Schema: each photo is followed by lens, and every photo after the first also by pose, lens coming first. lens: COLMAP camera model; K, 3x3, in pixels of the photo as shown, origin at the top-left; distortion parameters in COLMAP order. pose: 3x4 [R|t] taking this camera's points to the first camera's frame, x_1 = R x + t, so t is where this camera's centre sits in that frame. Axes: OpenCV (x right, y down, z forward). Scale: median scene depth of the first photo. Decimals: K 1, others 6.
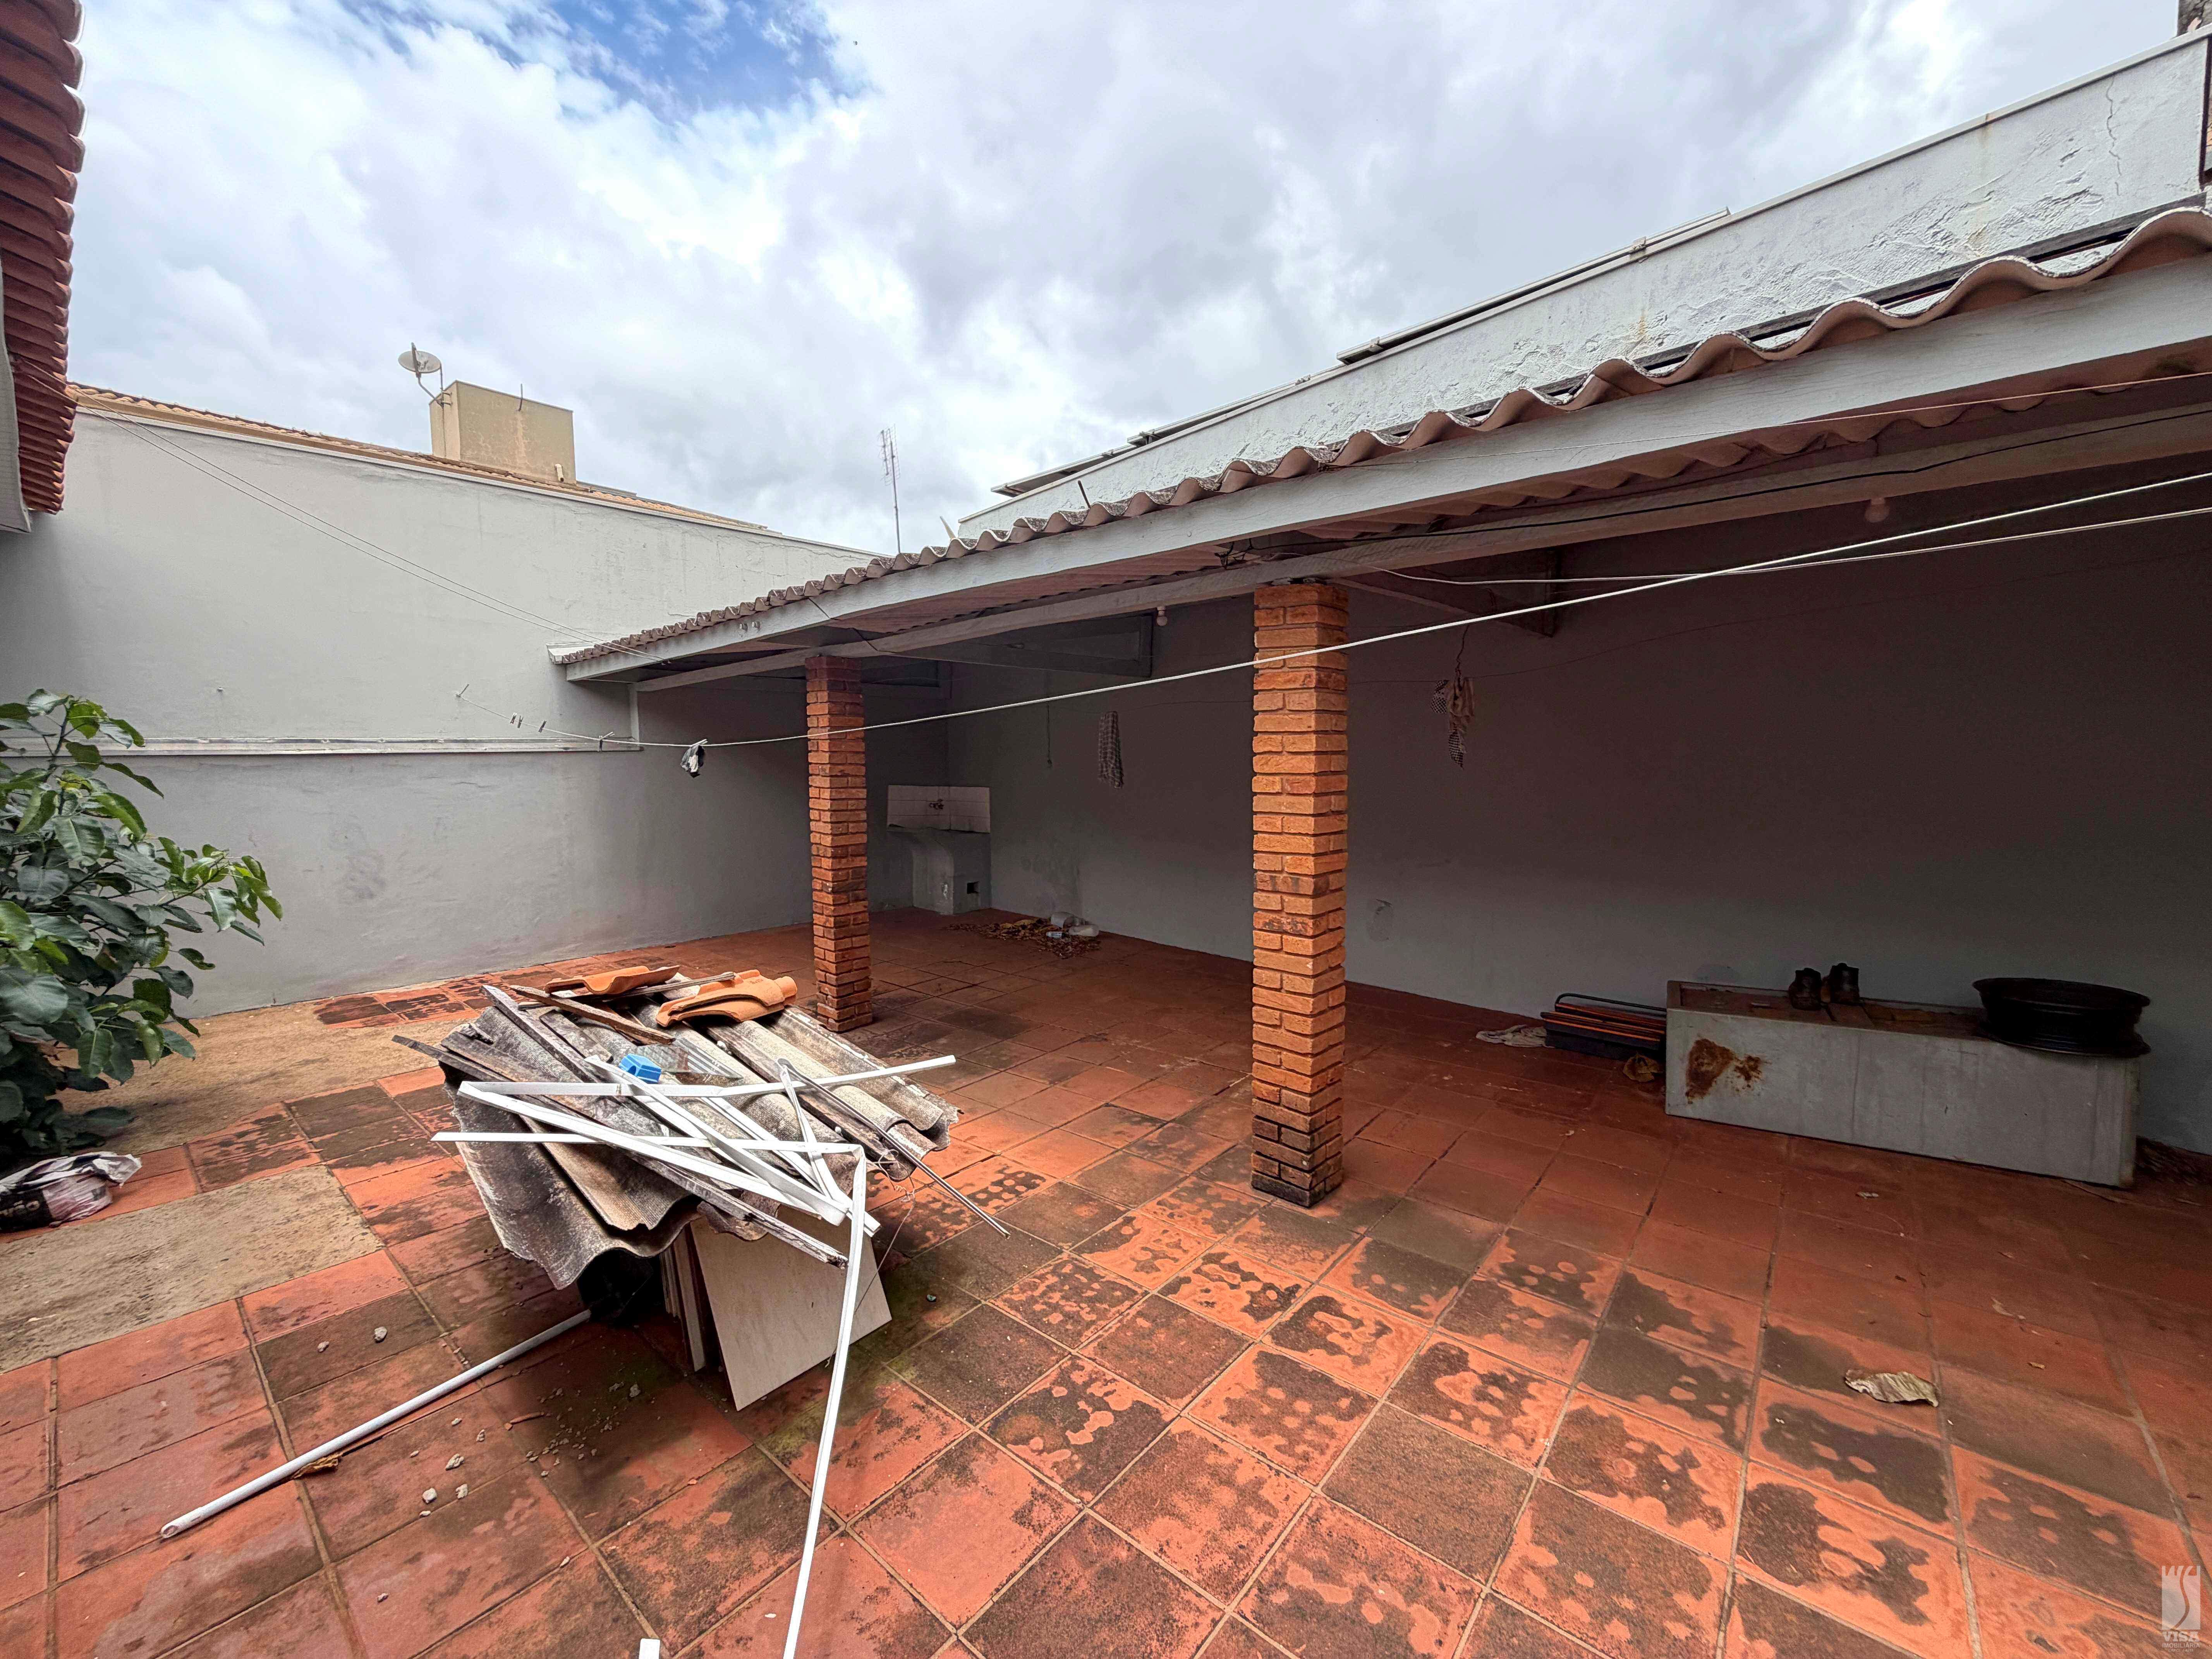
lens RADIAL K [[884.9, 0, 1095.1], [0, 884.9, 839.8], [0, 0, 1]] dist [0.013265, -0.000217]
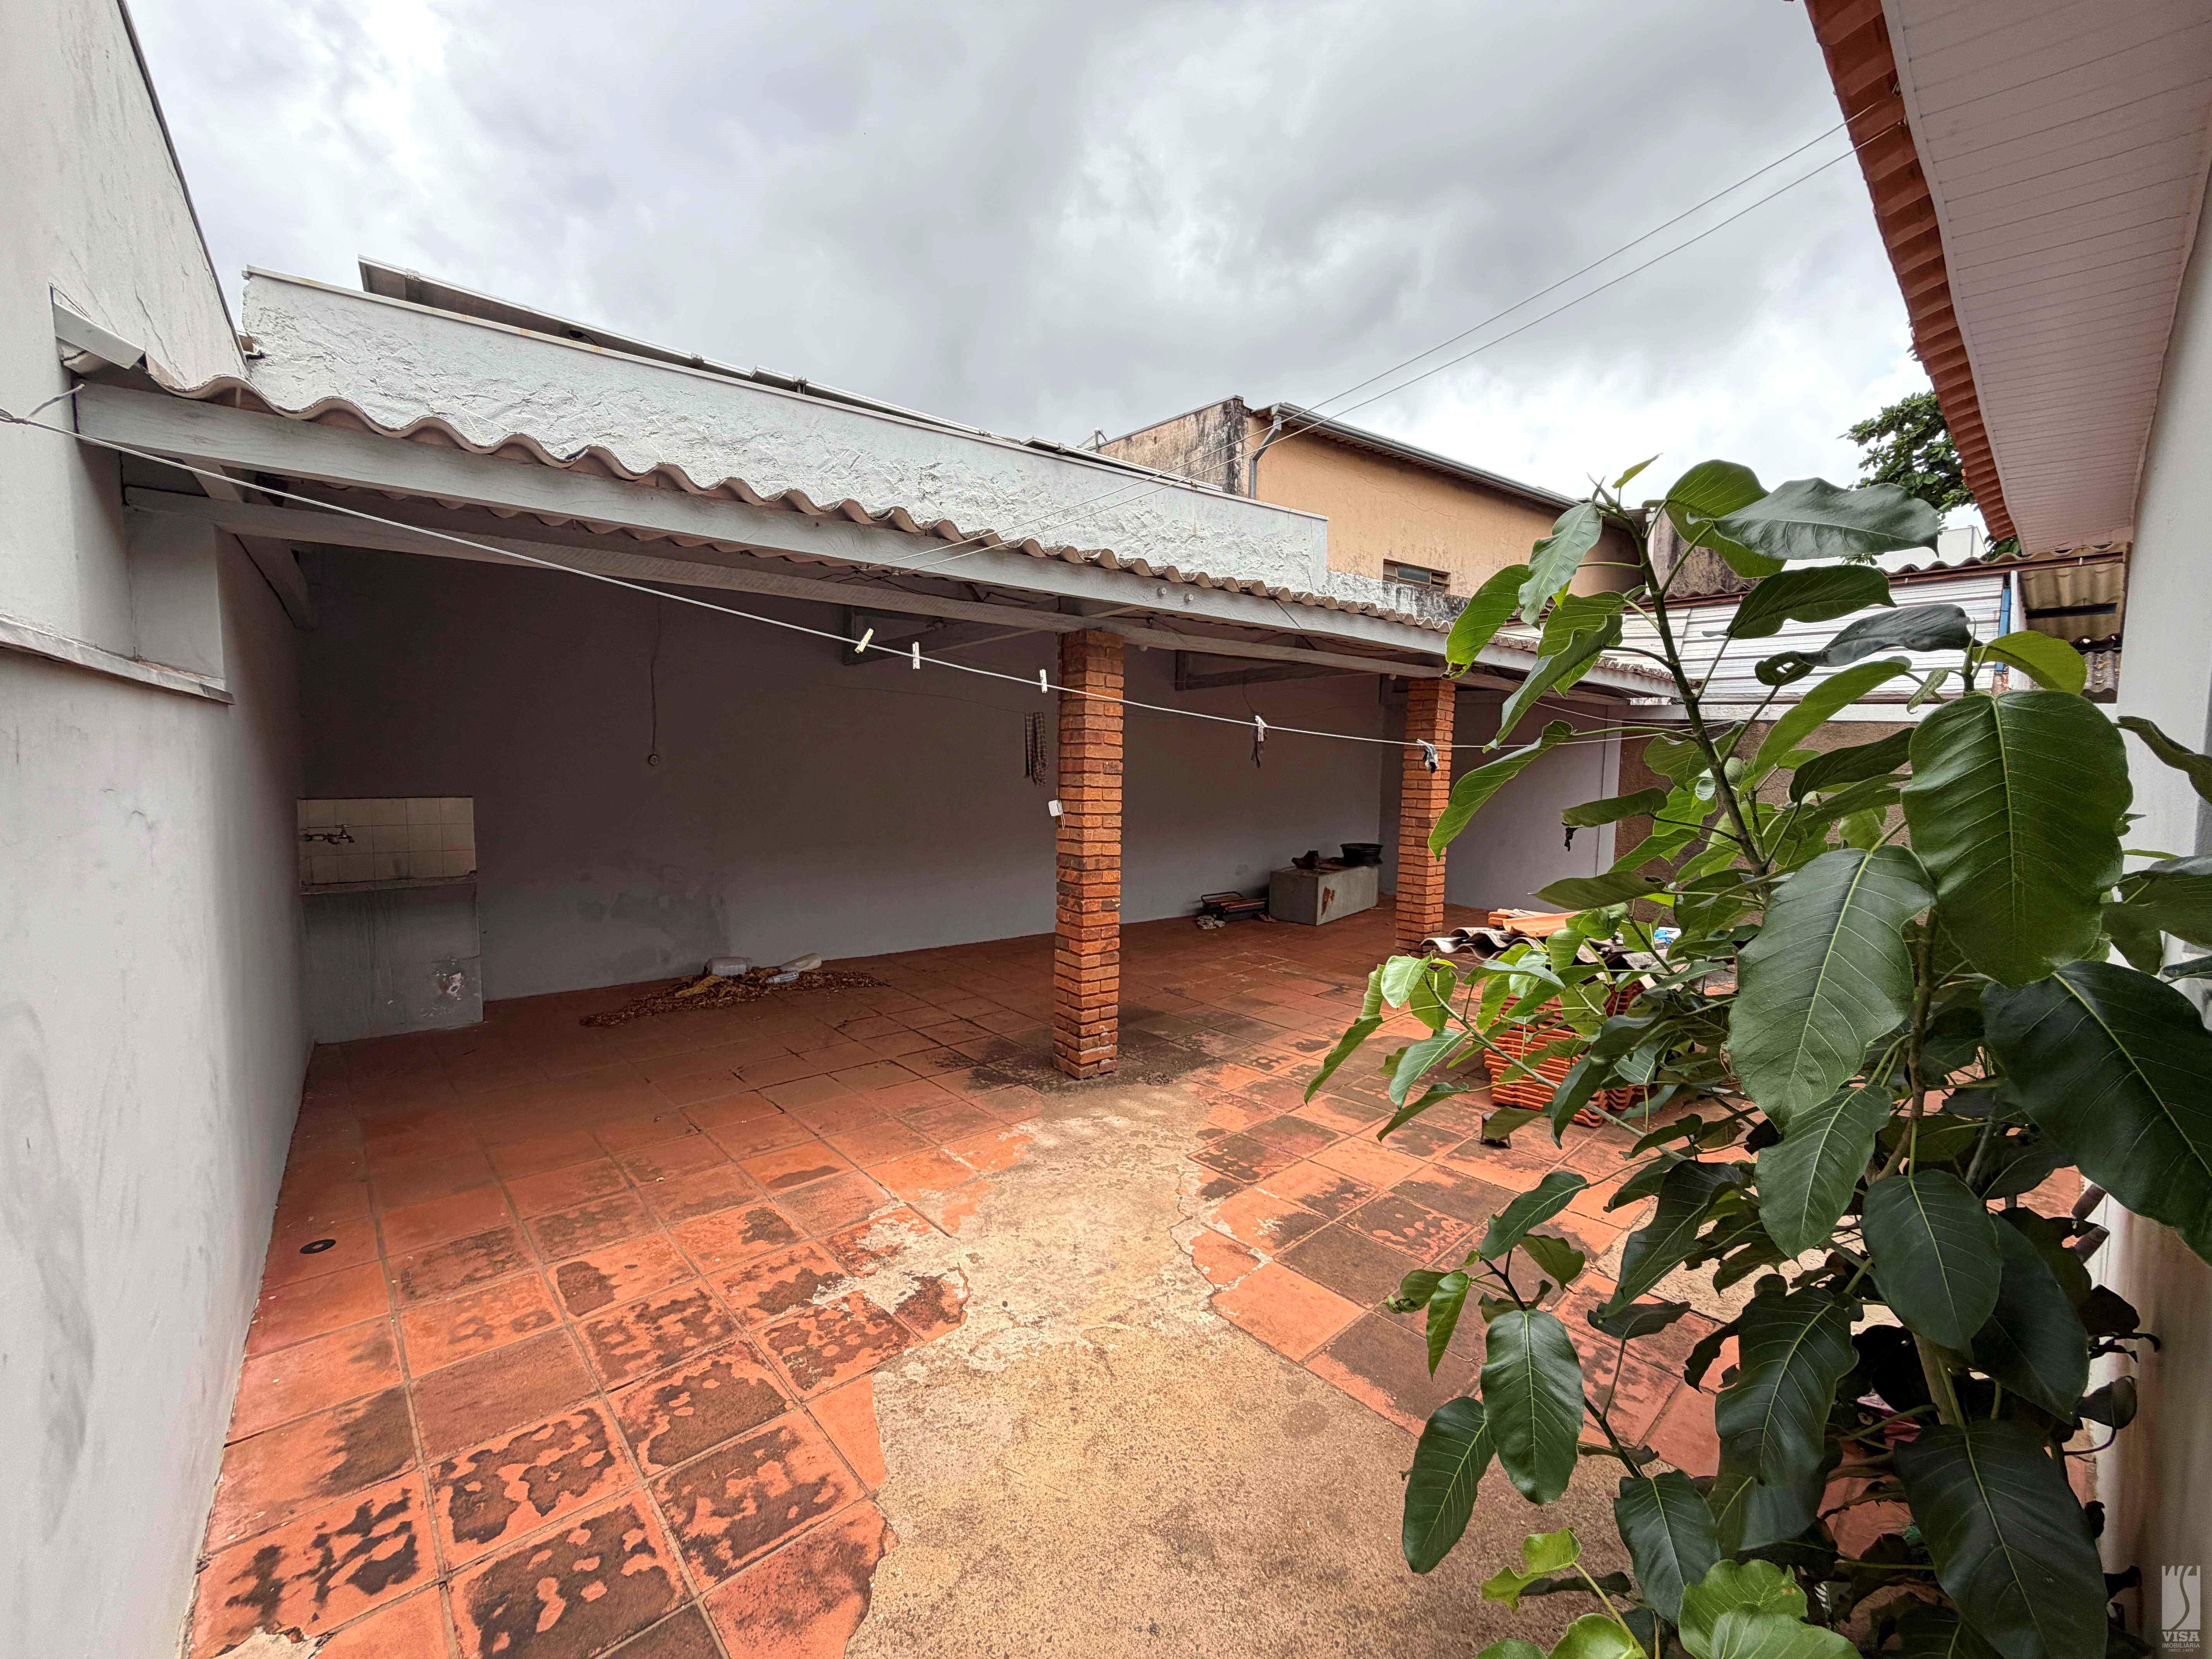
lens RADIAL K [[884.9, 0, 1108.1], [0, 884.9, 828.9], [0, 0, 1]] dist [0.013265, -0.000217]
pose [[0.110494, -0.060910, 0.992009, -1.617325], [0.080329, 0.995402, 0.052171, -0.089201], [-0.990625, 0.073923, 0.114879, 1.273213]]
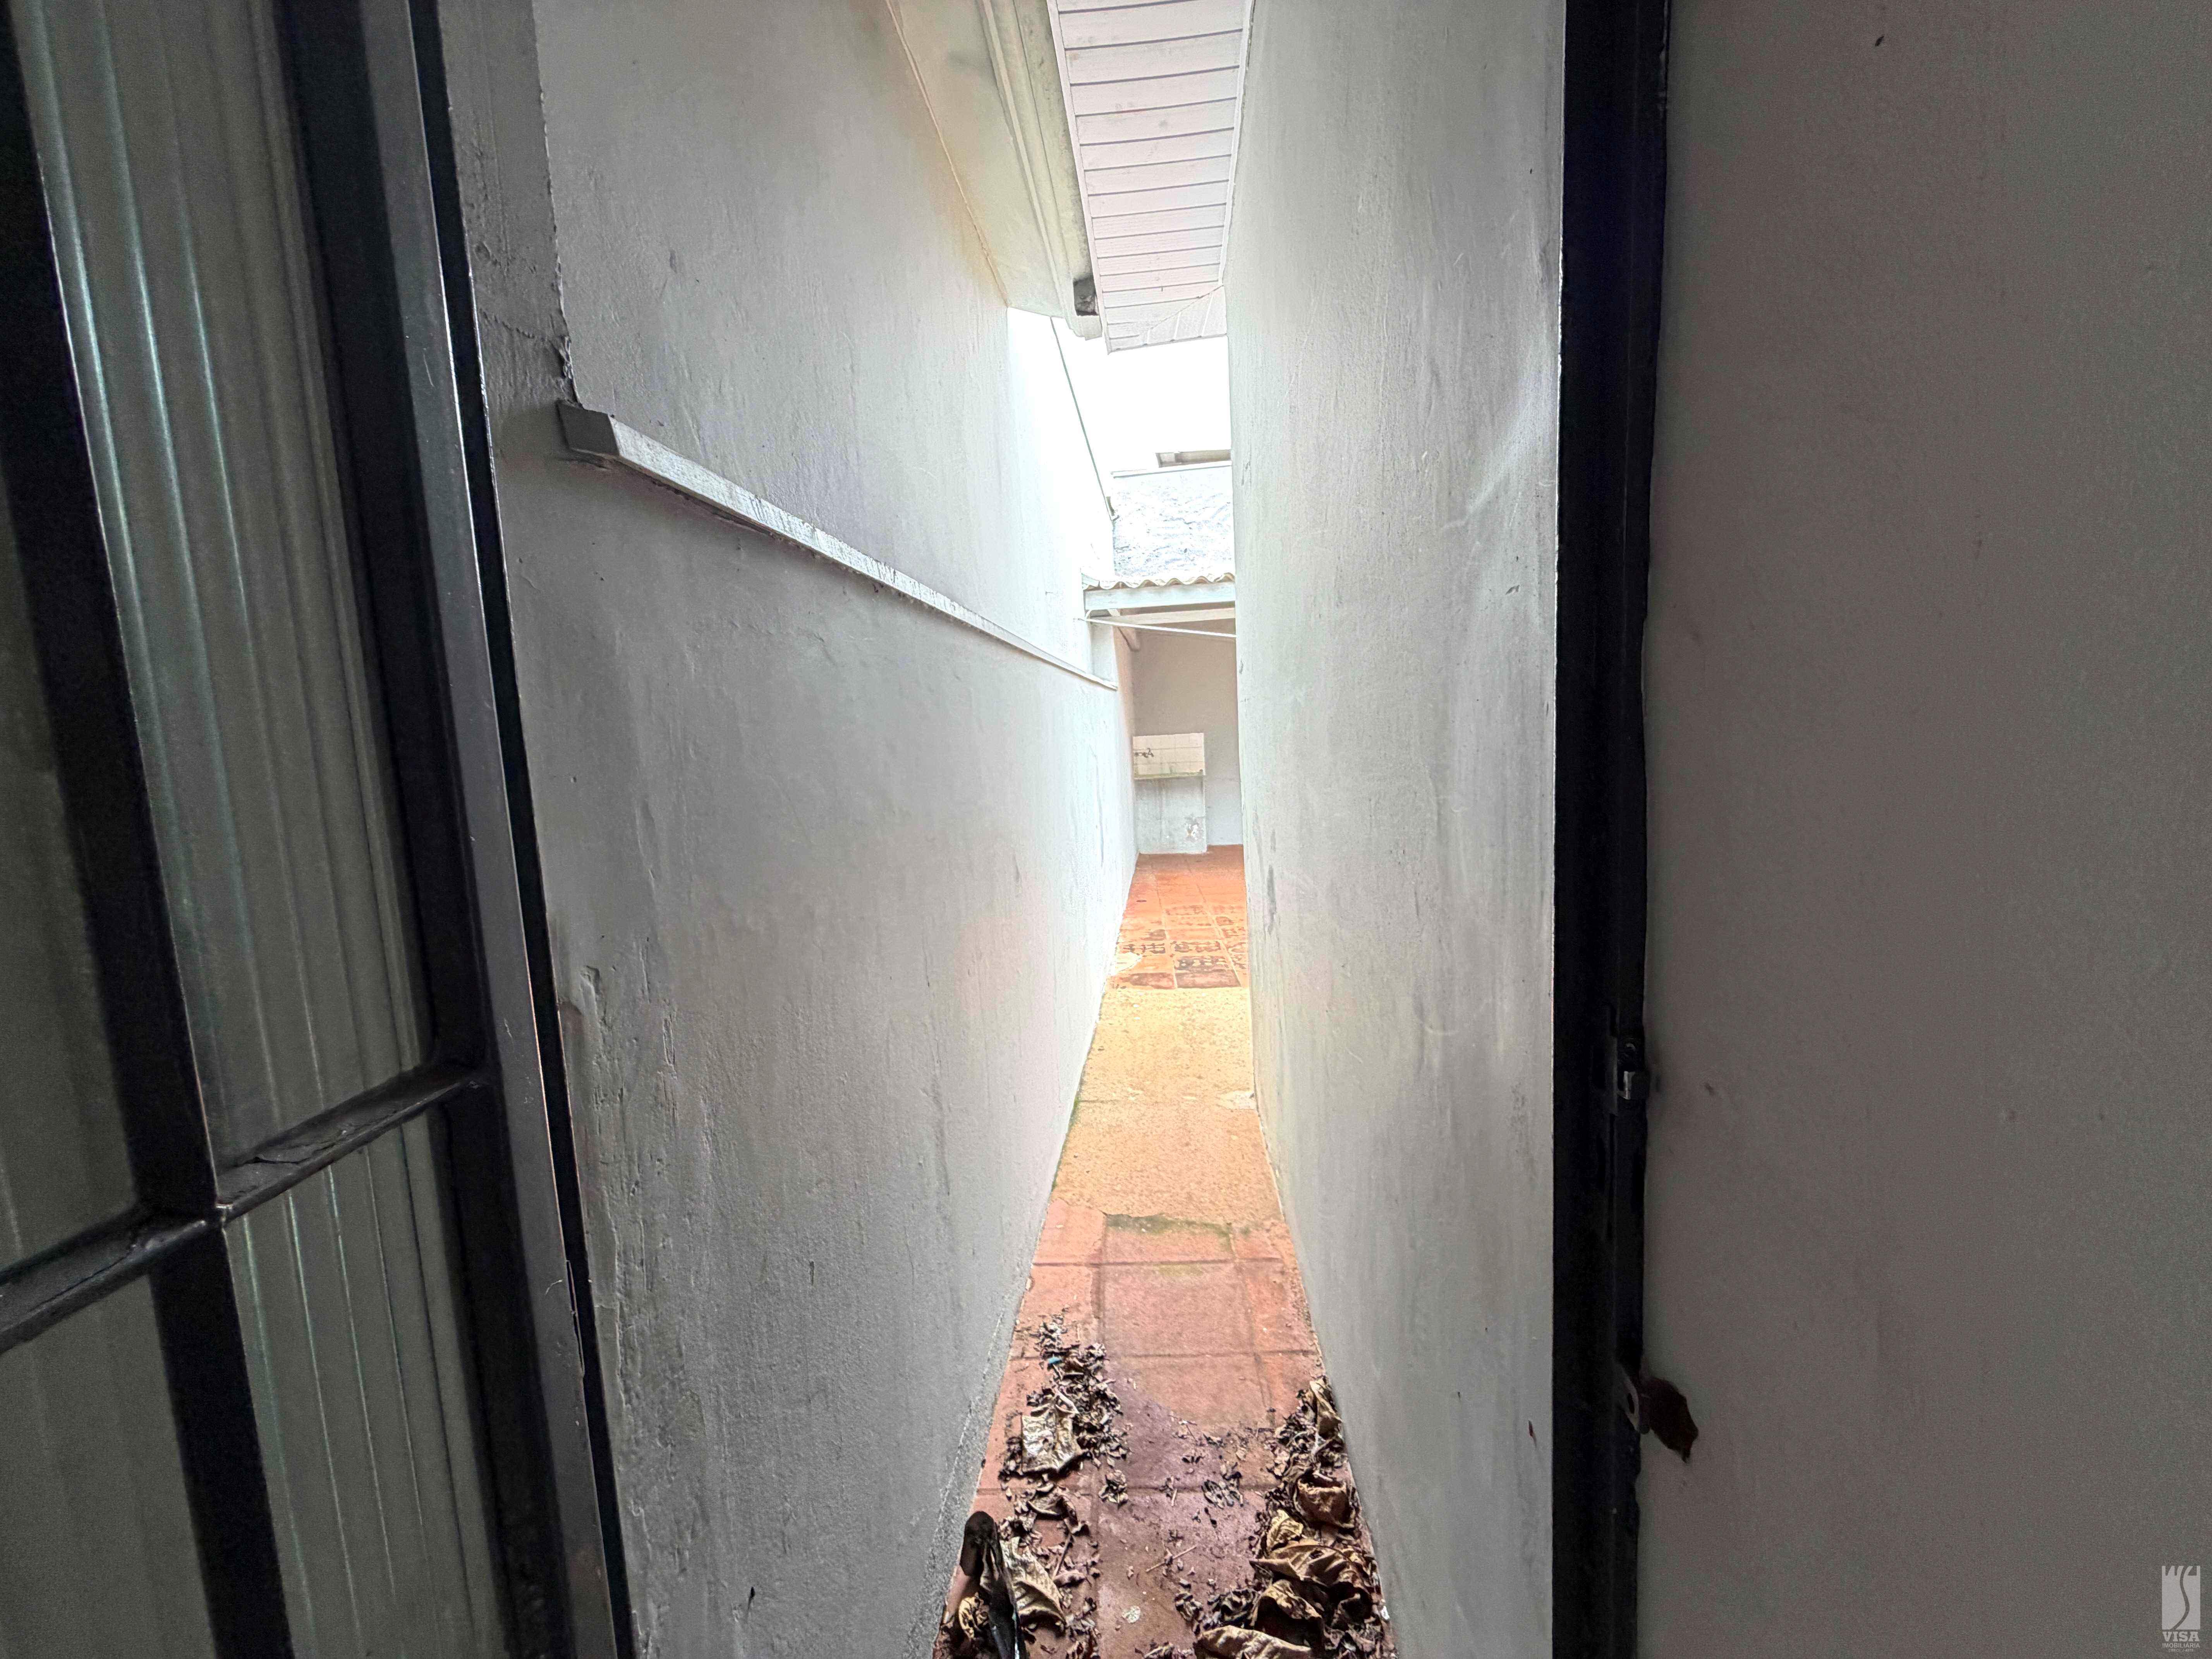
lens RADIAL K [[884.9, 0, 1094.6], [0, 884.9, 820.9], [0, 0, 1]] dist [0.013265, -0.000217]
pose [[0.770414, -0.097739, 0.630008, -2.267217], [0.102745, 0.994296, 0.028612, 0.010217], [-0.629211, 0.042687, 0.776062, 0.584066]]
